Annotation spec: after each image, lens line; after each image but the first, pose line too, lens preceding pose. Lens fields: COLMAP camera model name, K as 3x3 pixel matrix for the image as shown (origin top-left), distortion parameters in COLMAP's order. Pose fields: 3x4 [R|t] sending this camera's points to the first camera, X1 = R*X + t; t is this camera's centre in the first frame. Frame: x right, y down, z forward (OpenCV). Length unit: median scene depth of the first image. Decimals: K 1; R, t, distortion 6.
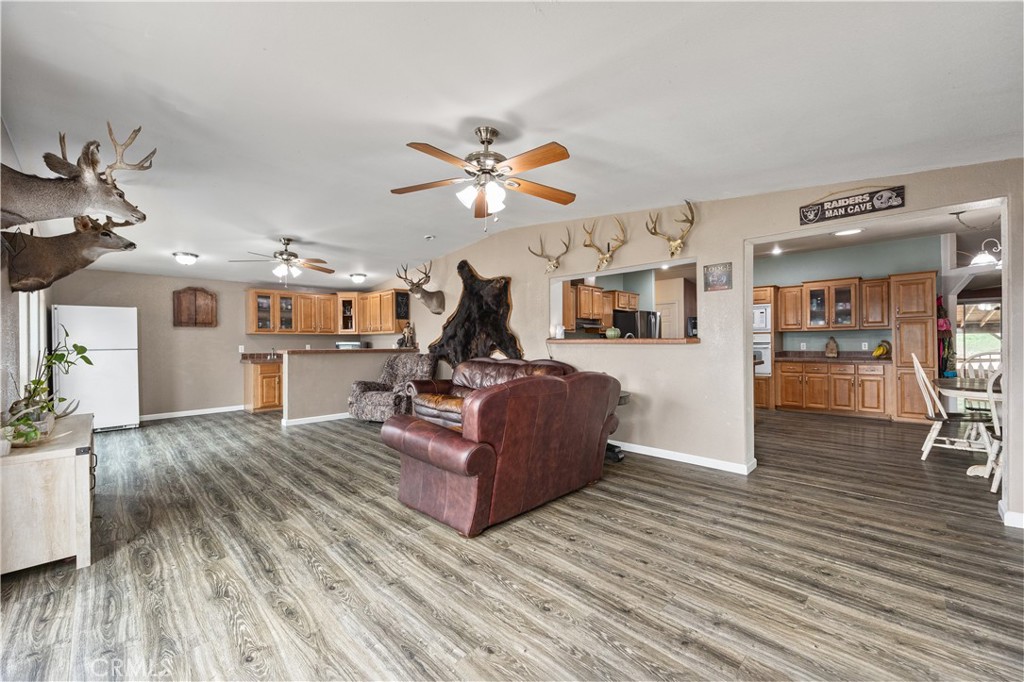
lens RADIAL K [[408.2, 0, 515.2], [0, 408.2, 342.2], [0, 0, 1]] dist [-0.000850, -0.000210]
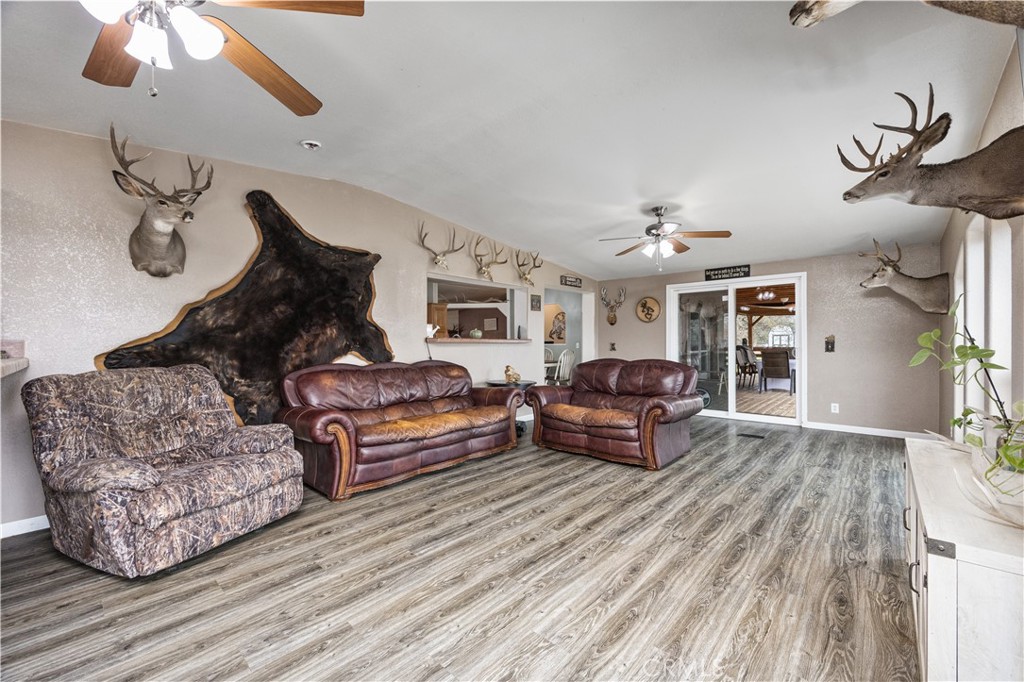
lens RADIAL K [[413.2, 0, 513.9], [0, 413.2, 343.0], [0, 0, 1]] dist [0.000272, 0.000198]
pose [[-0.049113, 0.009488, 0.998748, -1.312810], [0.008359, 0.999924, -0.009088, 0.020852], [-0.998758, 0.007902, -0.049189, 1.307827]]
